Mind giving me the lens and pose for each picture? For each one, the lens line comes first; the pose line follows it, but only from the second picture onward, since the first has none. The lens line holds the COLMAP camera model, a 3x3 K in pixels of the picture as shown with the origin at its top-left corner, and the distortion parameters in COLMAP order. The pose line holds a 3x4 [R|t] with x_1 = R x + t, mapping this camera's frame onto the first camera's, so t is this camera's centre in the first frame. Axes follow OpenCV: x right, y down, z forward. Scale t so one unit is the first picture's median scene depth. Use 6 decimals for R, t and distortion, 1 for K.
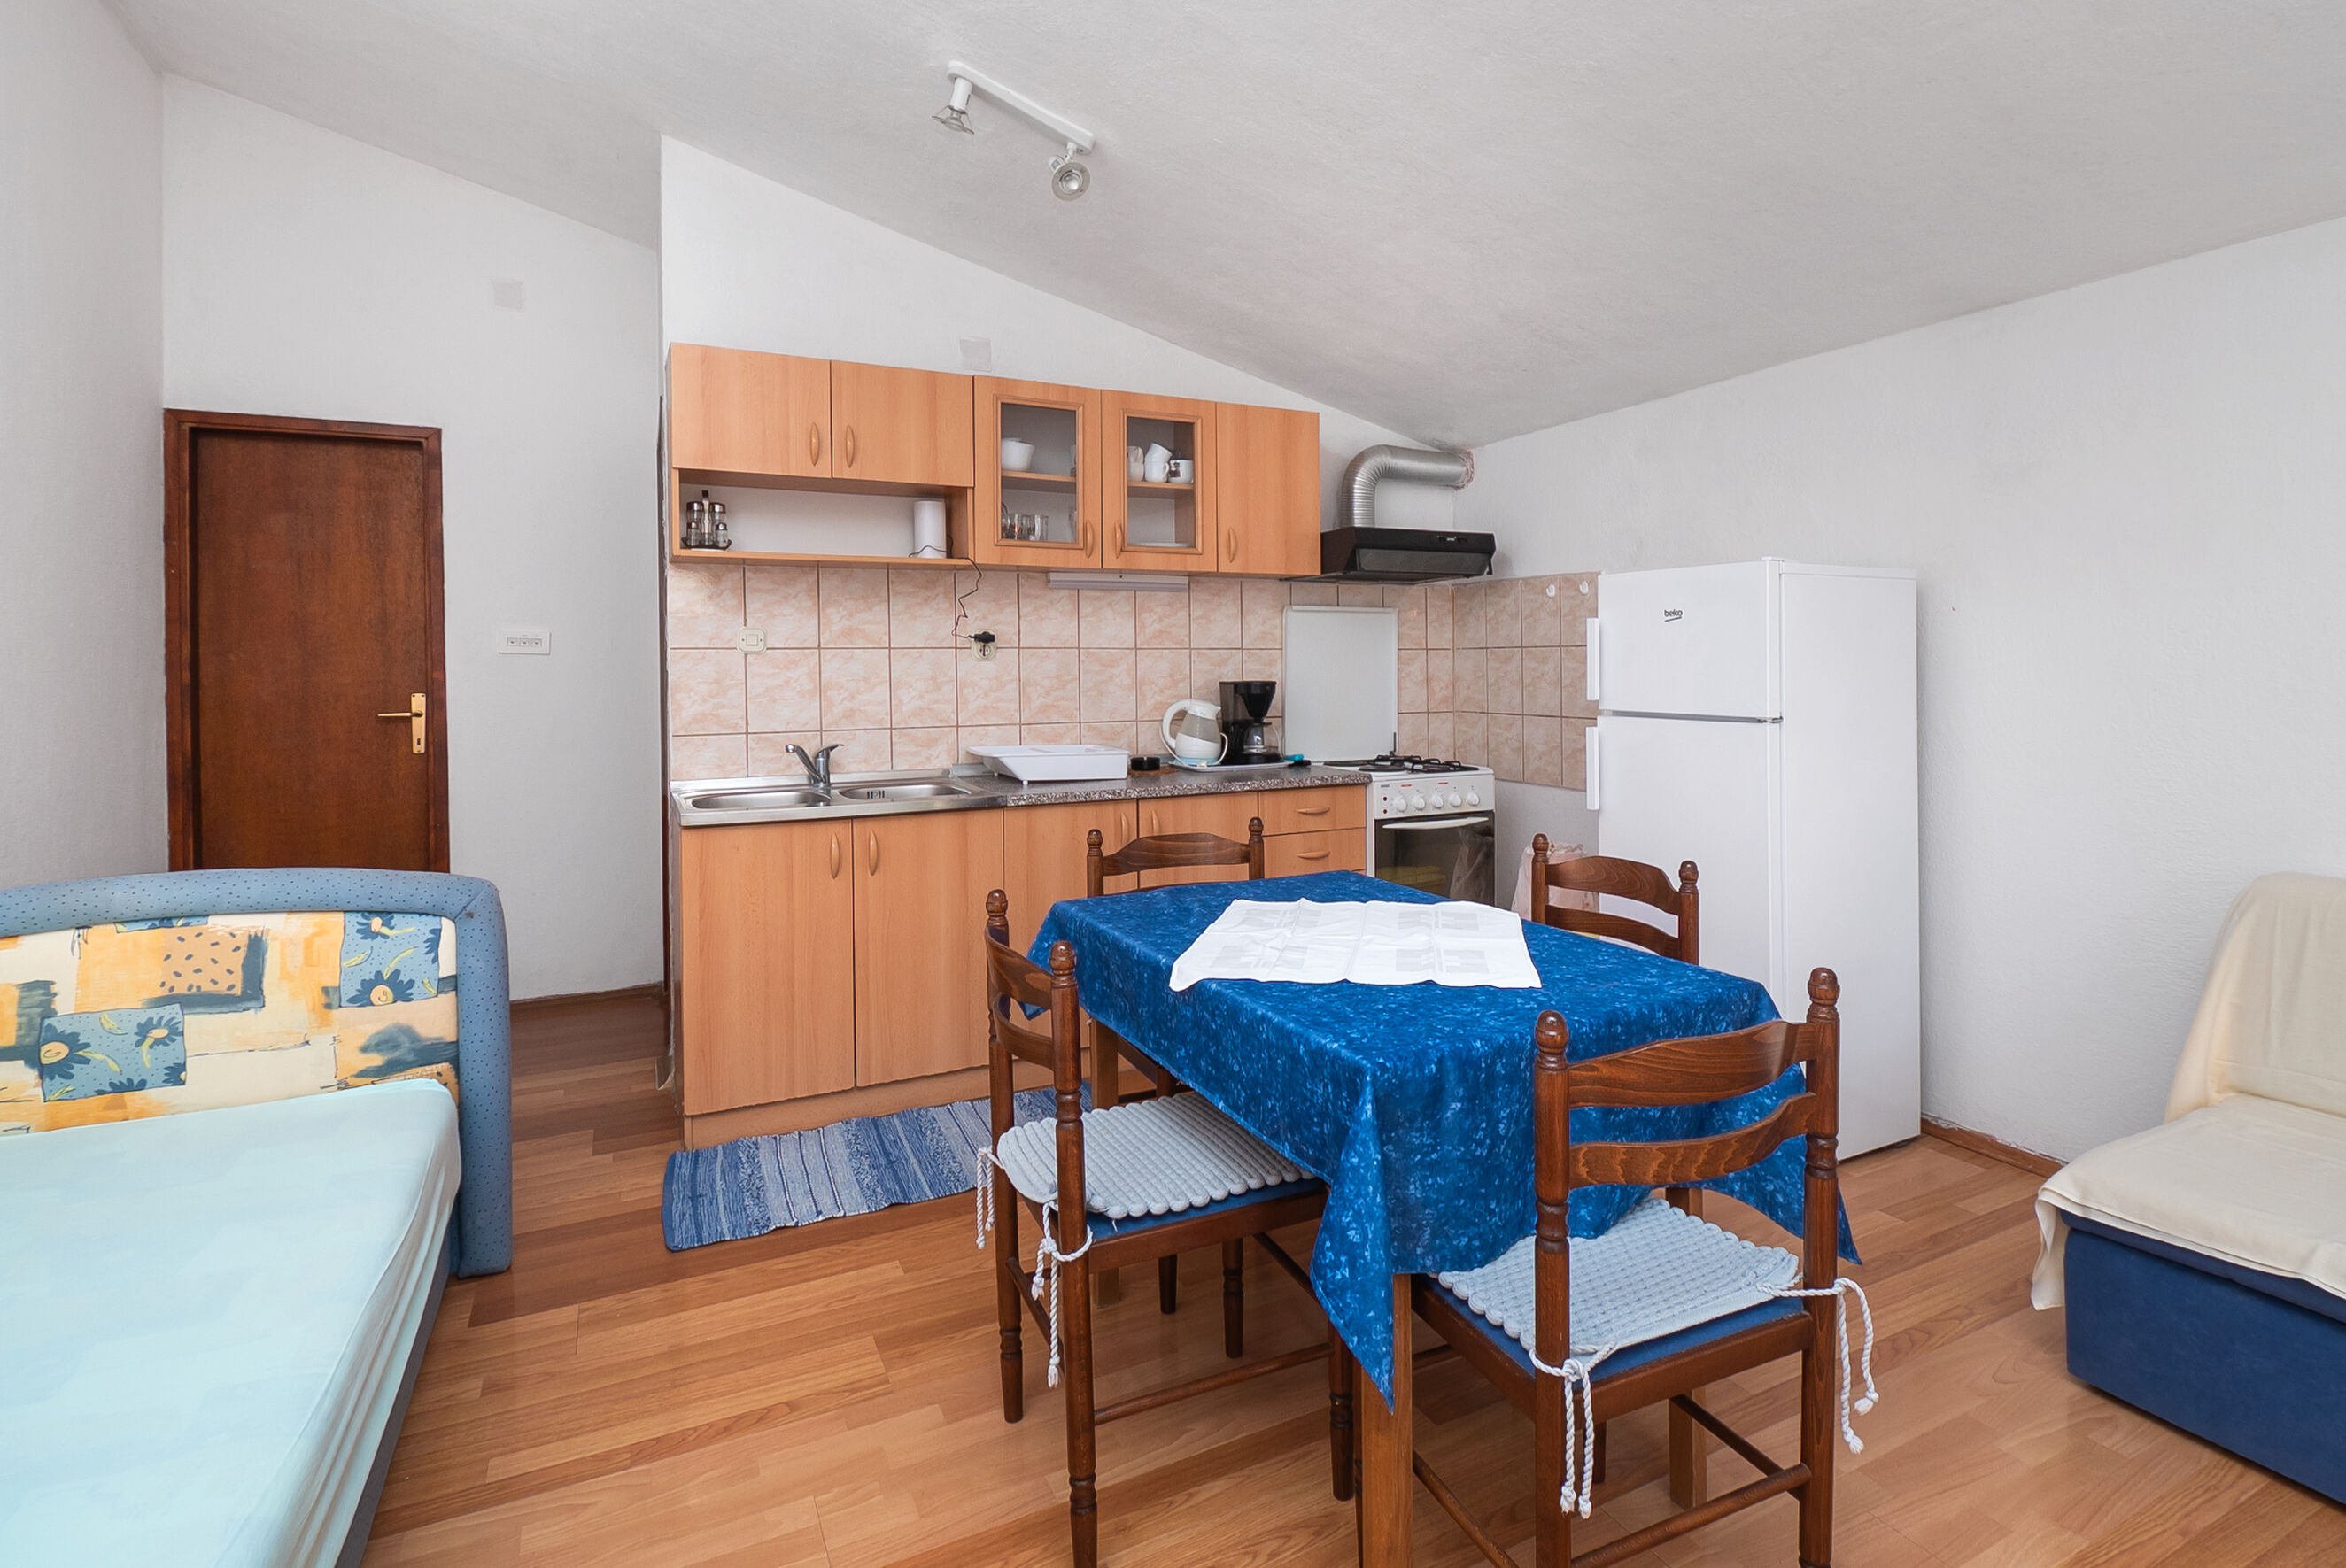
lens RADIAL K [[1155.8, 0, 1289.3], [0, 1155.8, 615.2], [0, 0, 1]] dist [0.006543, -0.007325]
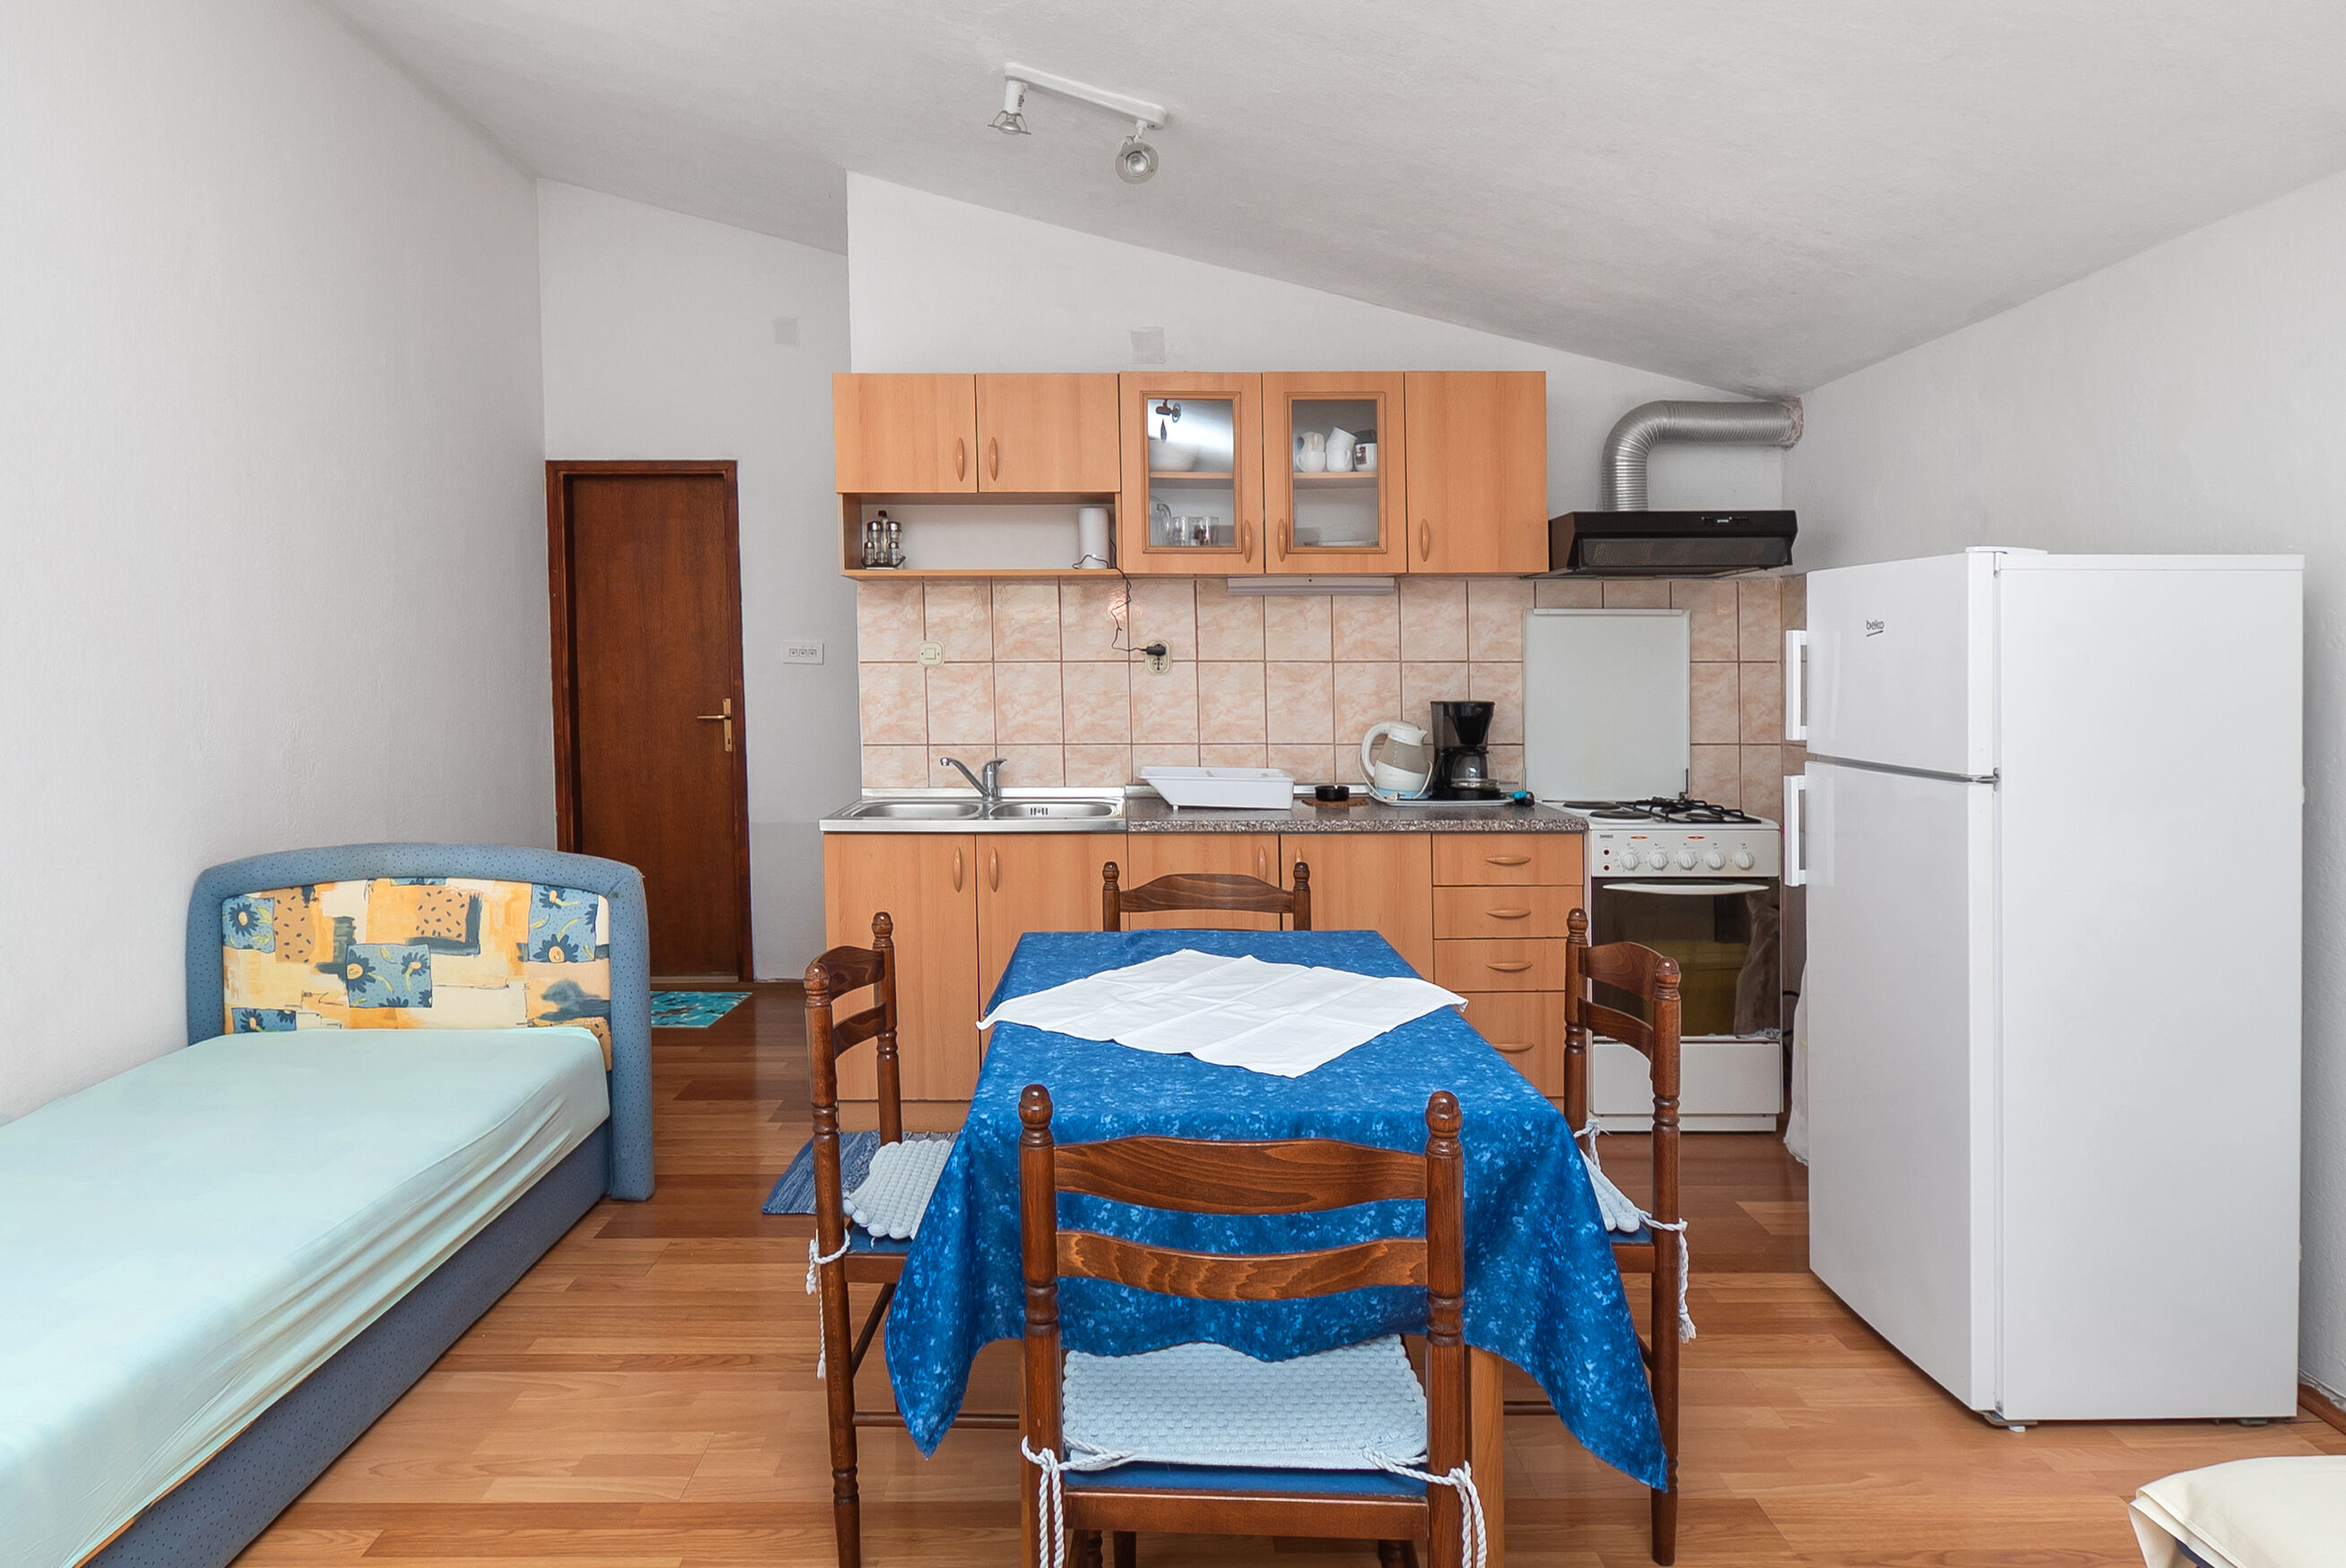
lens RADIAL K [[1364.0, 0, 1129.6], [0, 1364.0, 646.7], [0, 0, 1]] dist [0.007373, -0.007249]
pose [[0.882851, -0.000249, -0.469654, 0.262747], [0.014345, 0.999548, 0.026437, -0.014591], [0.469434, -0.030077, 0.882455, 0.018663]]
